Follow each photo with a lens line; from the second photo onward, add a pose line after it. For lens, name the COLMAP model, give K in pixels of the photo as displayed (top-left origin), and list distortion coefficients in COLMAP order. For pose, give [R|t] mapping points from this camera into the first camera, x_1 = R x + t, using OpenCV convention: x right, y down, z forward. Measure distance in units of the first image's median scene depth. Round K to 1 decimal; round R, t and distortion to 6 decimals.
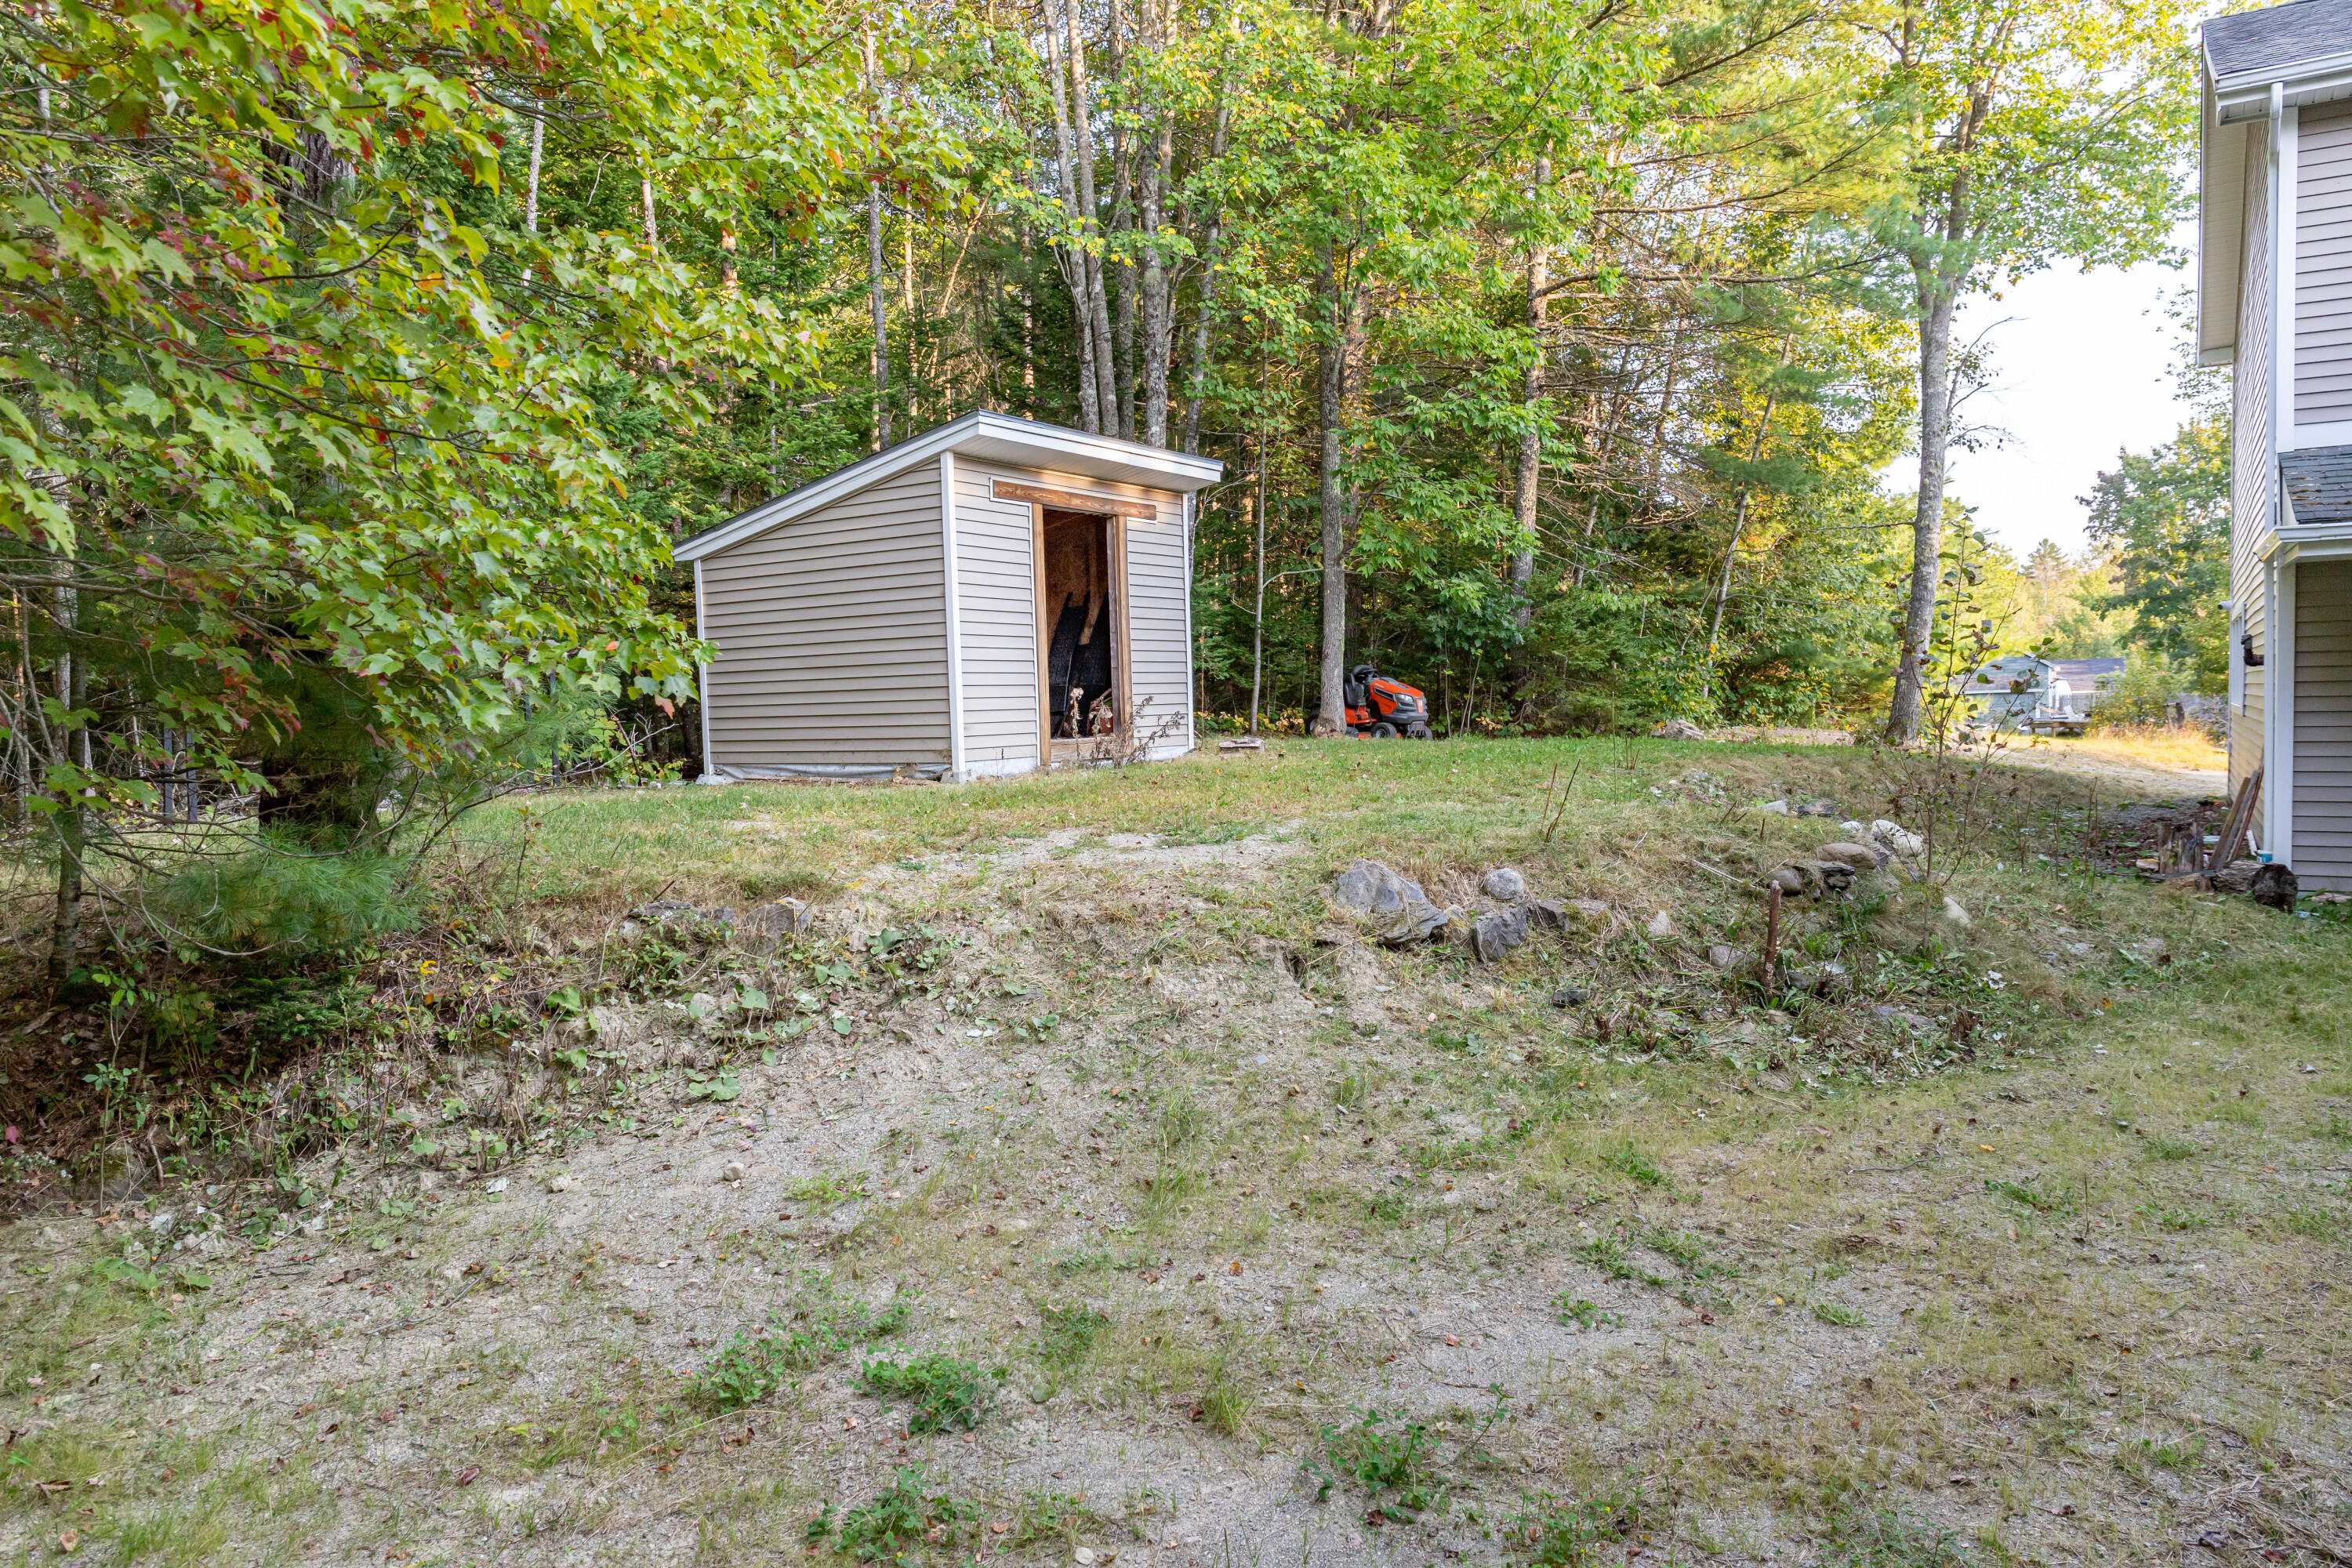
lens RADIAL K [[1626.1, 0, 1179.8], [0, 1626.1, 777.7], [0, 0, 1]] dist [-0.011840, -0.005120]
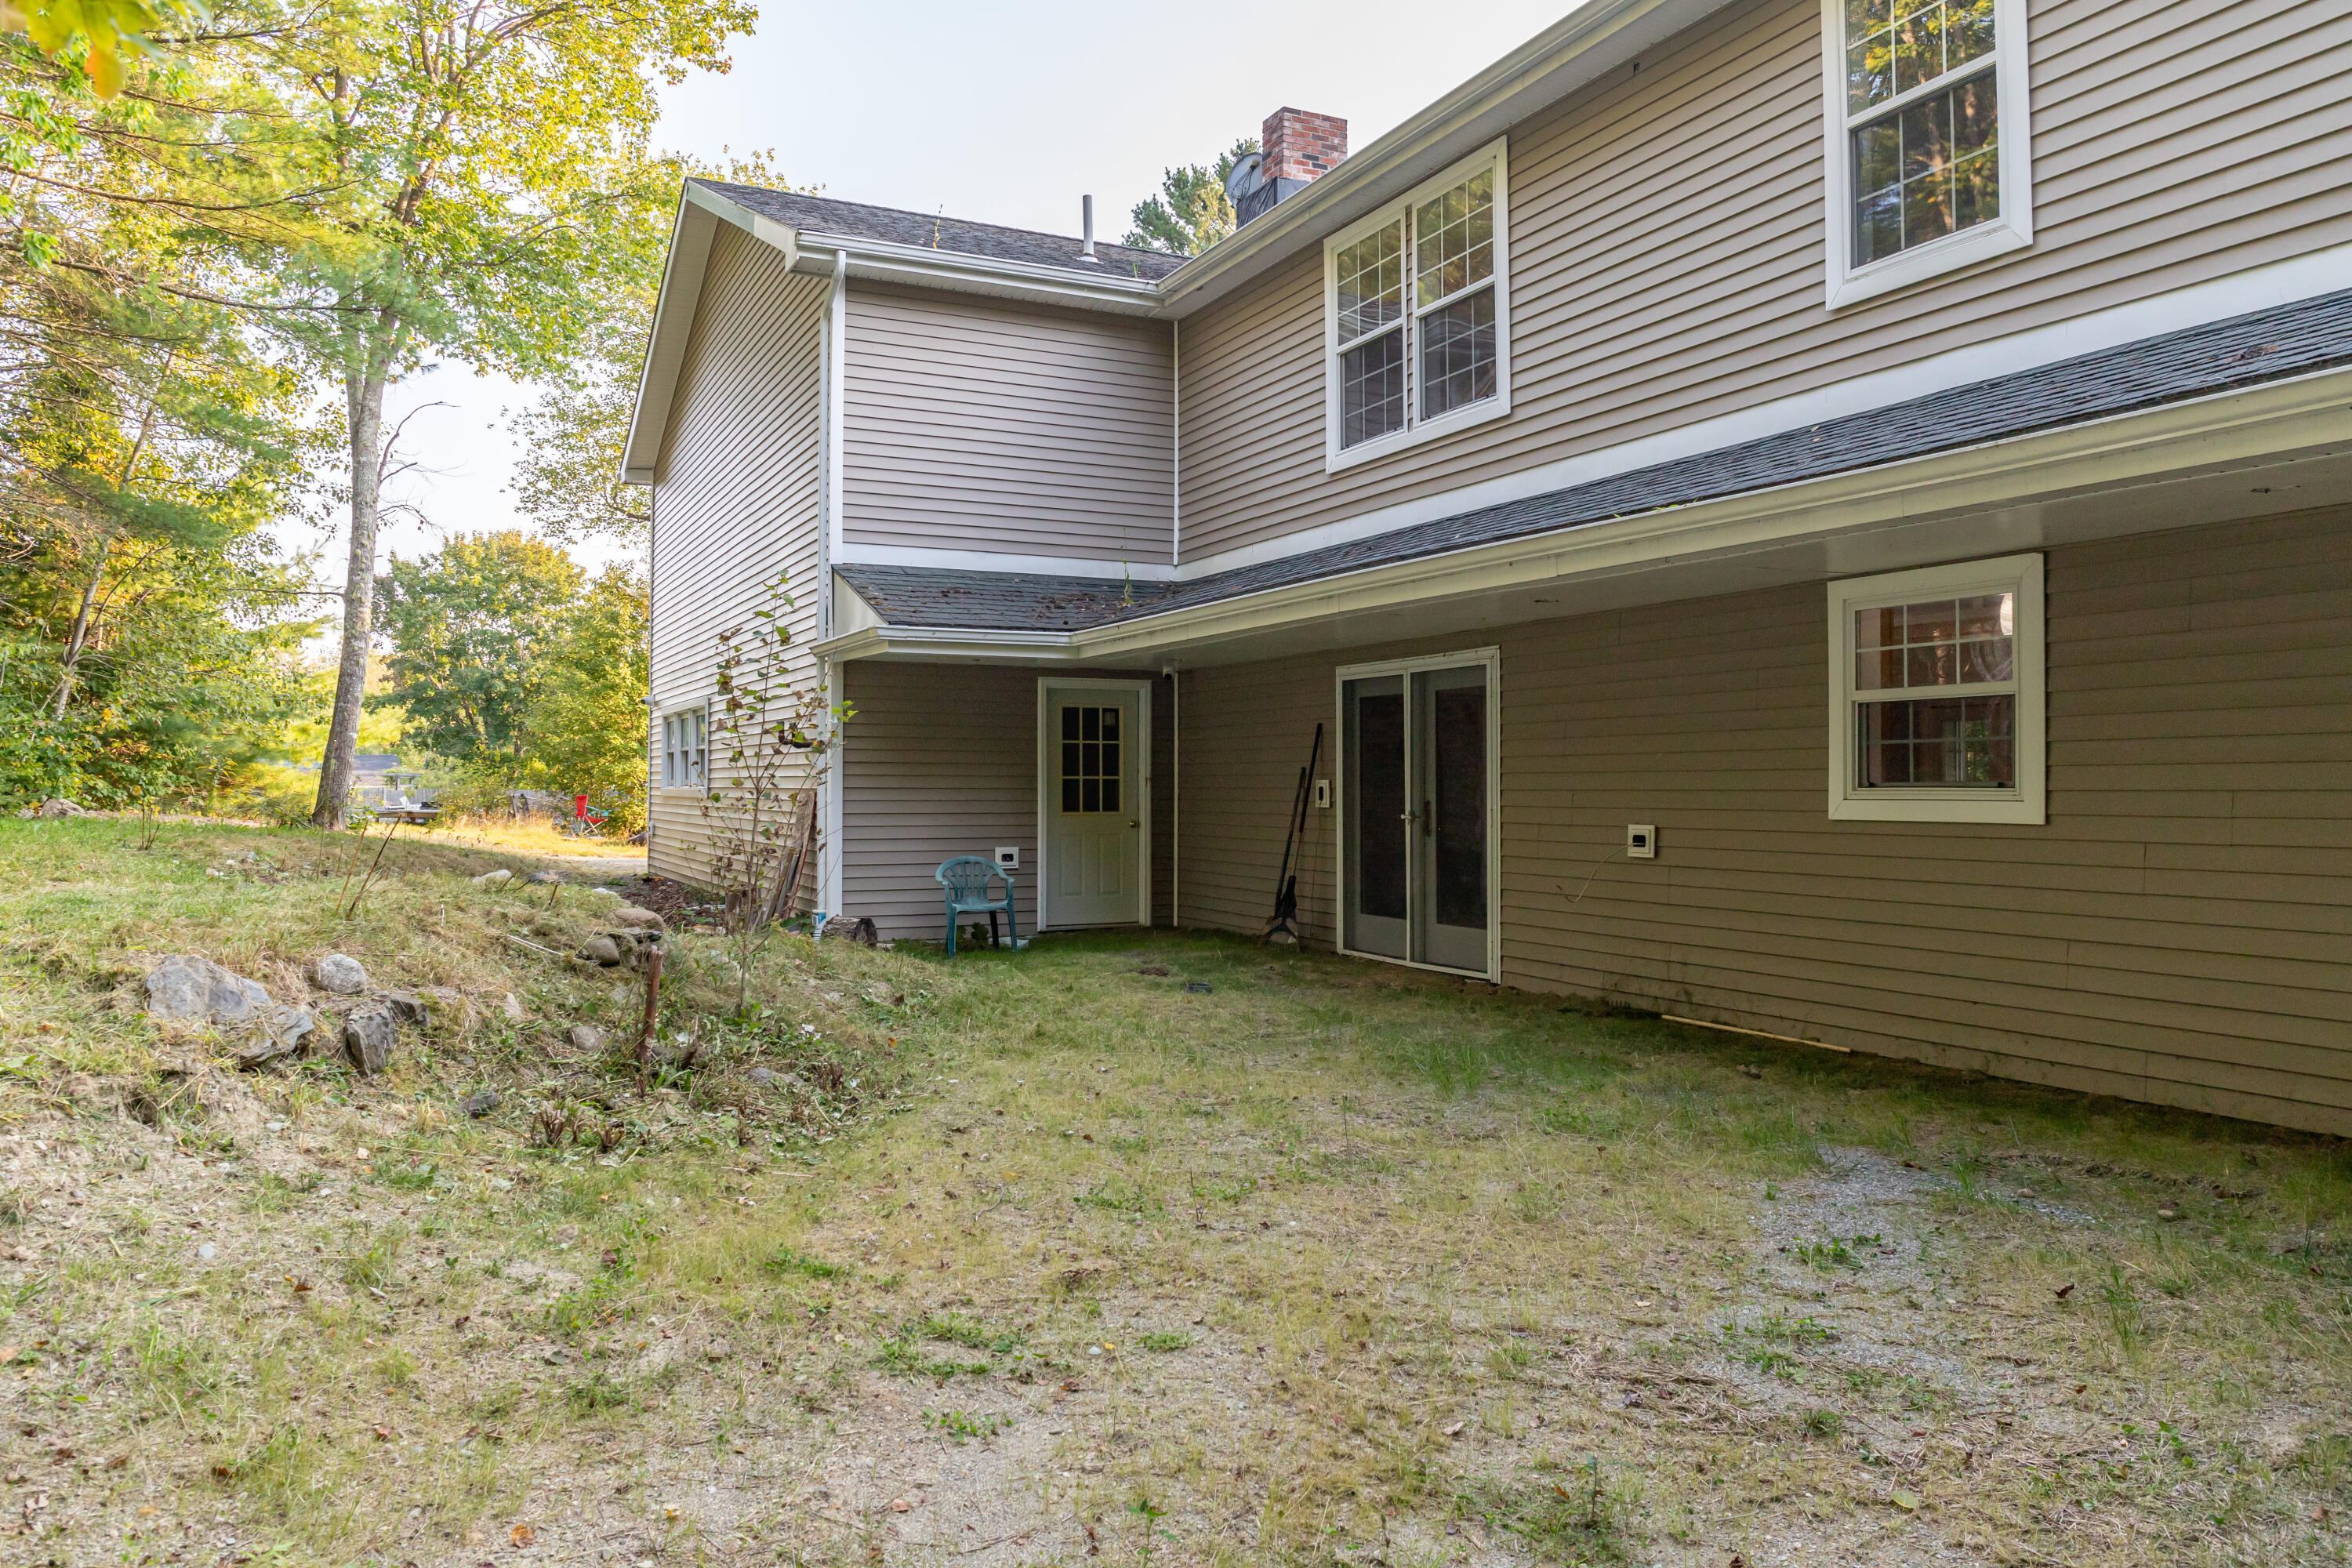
lens RADIAL K [[1626.1, 0, 1179.8], [0, 1626.1, 777.7], [0, 0, 1]] dist [-0.011840, -0.005120]
pose [[0.515929, 0.027569, 0.856187, -0.269723], [0.026252, 0.998504, -0.047971, 0.020888], [-0.856229, 0.047226, 0.514434, 0.278142]]
